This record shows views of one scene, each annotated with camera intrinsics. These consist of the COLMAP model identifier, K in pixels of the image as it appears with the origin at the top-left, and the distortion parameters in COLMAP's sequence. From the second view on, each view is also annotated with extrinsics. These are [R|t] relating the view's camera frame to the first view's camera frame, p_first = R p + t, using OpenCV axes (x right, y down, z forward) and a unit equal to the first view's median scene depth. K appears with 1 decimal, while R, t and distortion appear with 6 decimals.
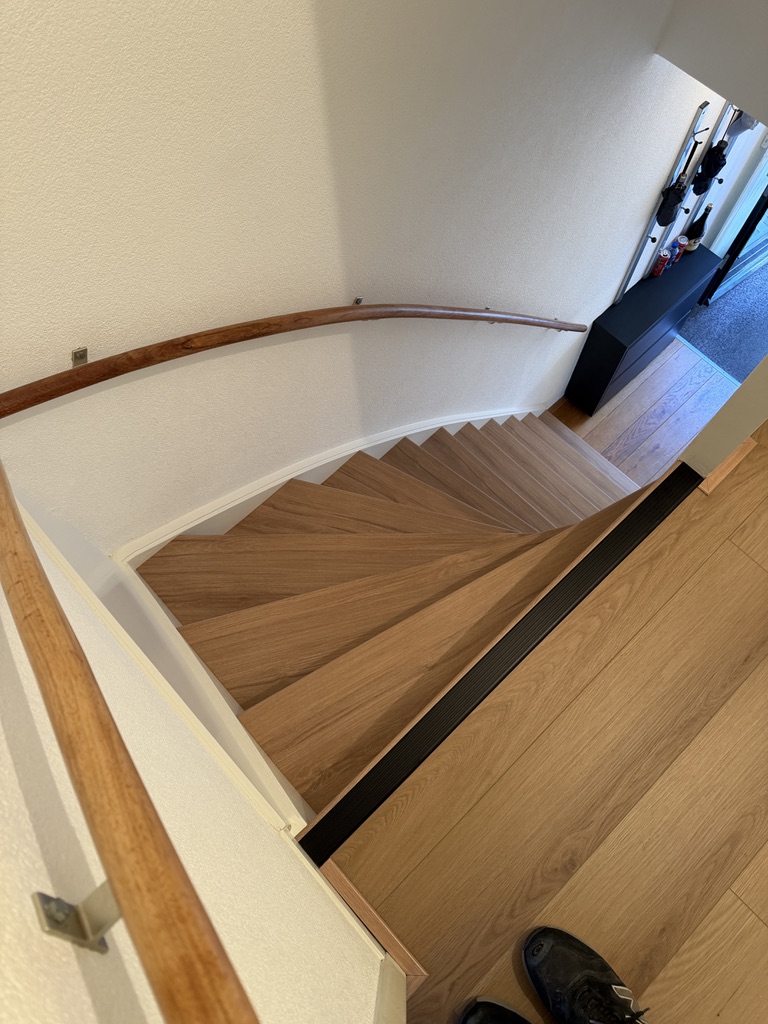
lens RADIAL K [[723.2, 0, 384.0], [0, 723.2, 512.0], [0, 0, 1]] dist [0.001353, -0.000244]
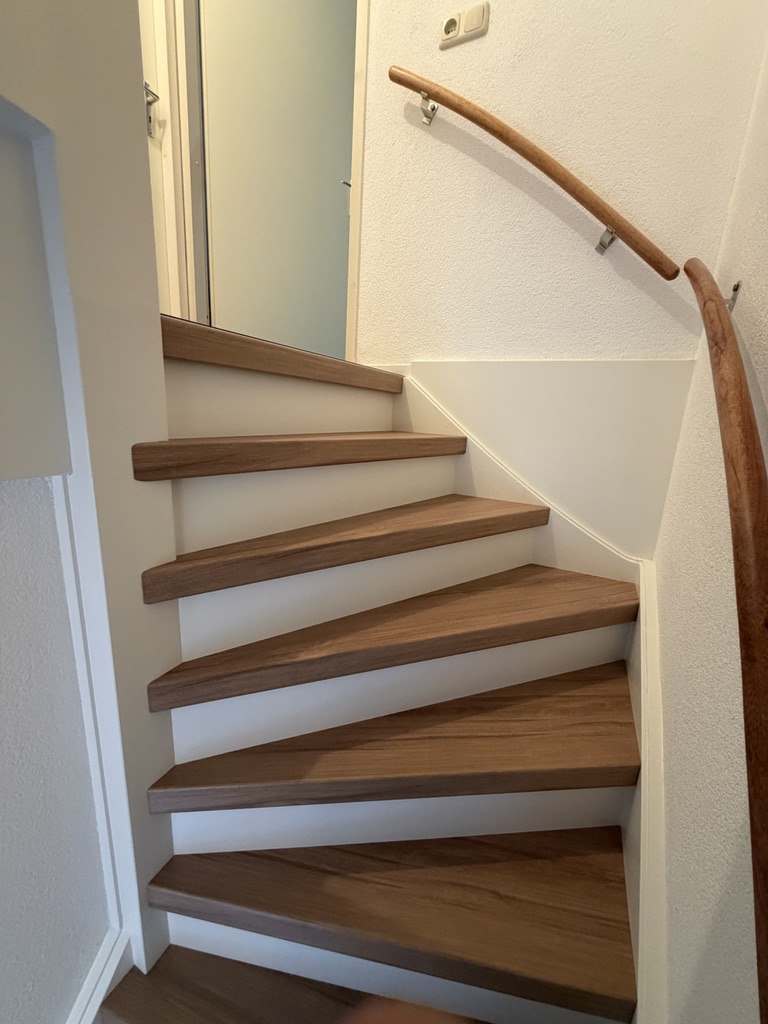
lens RADIAL K [[407.6, 0, 384.0], [0, 407.6, 512.0], [0, 0, 1]] dist [-0.000155, -0.000027]
pose [[-0.930011, 0.051095, -0.363963, 0.227837], [-0.357167, 0.107876, 0.927790, -0.355295], [0.086668, 0.992851, -0.082076, 0.841543]]
